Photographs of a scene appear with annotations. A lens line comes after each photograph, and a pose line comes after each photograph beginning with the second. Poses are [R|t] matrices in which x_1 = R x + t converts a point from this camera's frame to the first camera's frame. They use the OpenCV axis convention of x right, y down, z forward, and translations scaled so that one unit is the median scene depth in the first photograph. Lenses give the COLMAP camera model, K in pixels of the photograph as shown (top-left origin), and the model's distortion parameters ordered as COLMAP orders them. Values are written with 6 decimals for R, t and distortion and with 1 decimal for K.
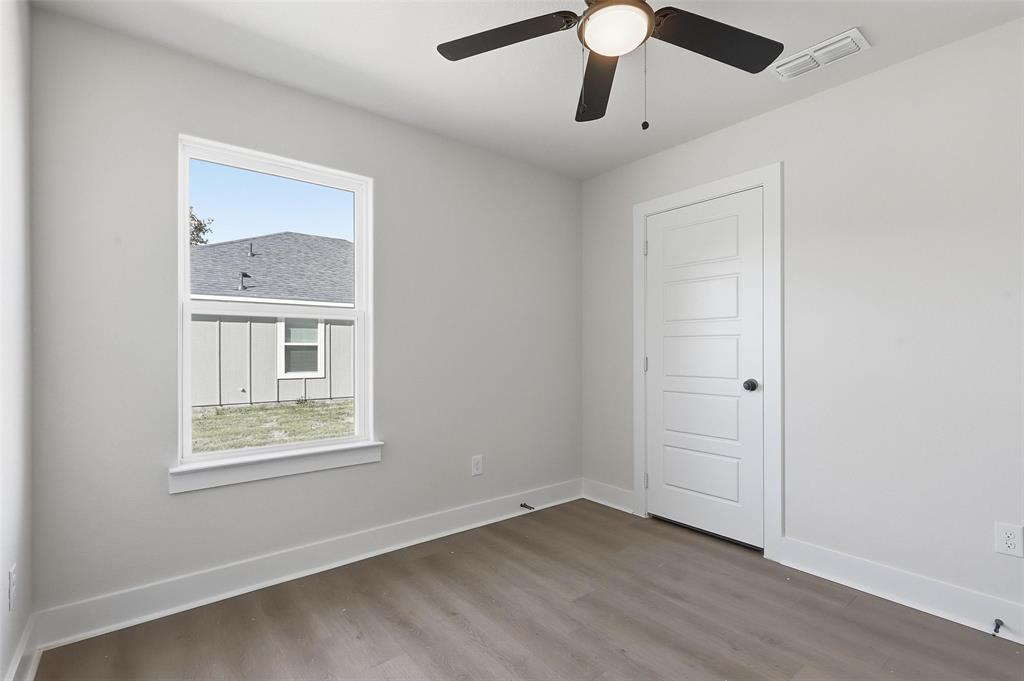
lens RADIAL K [[495.4, 0, 521.3], [0, 495.4, 350.9], [0, 0, 1]] dist [-0.000867, 0.000229]
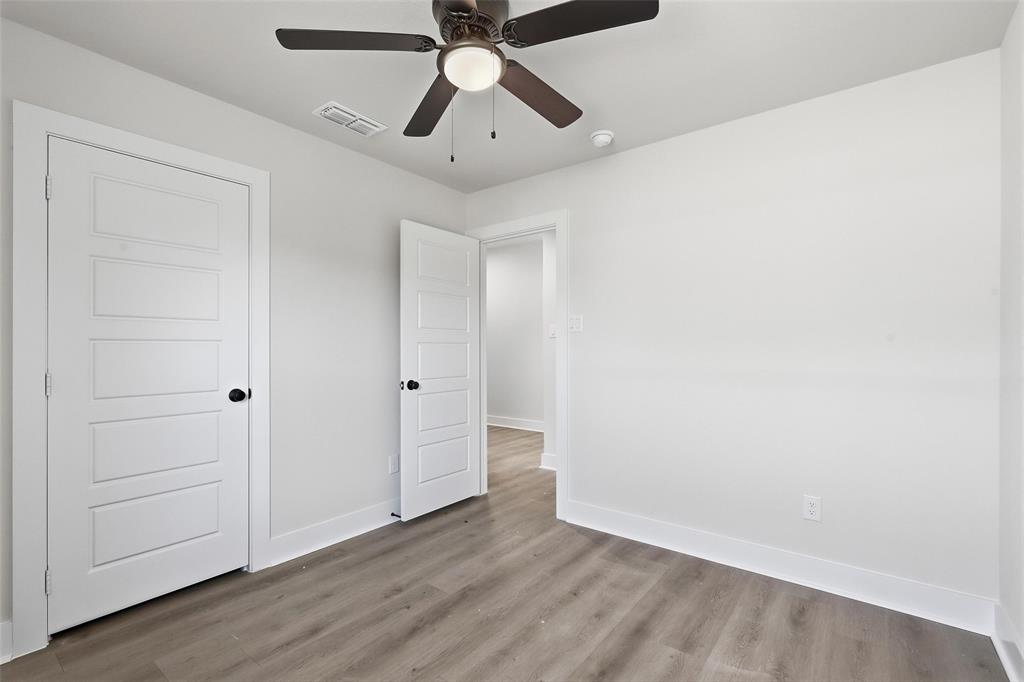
lens RADIAL K [[473.9, 0, 513.7], [0, 473.9, 341.6], [0, 0, 1]] dist [0.001063, 0.000020]
pose [[-0.248279, 0.009497, 0.968642, -0.567086], [0.001860, 0.999955, -0.009328, -0.023987], [-0.968687, -0.000514, -0.248285, 0.784760]]
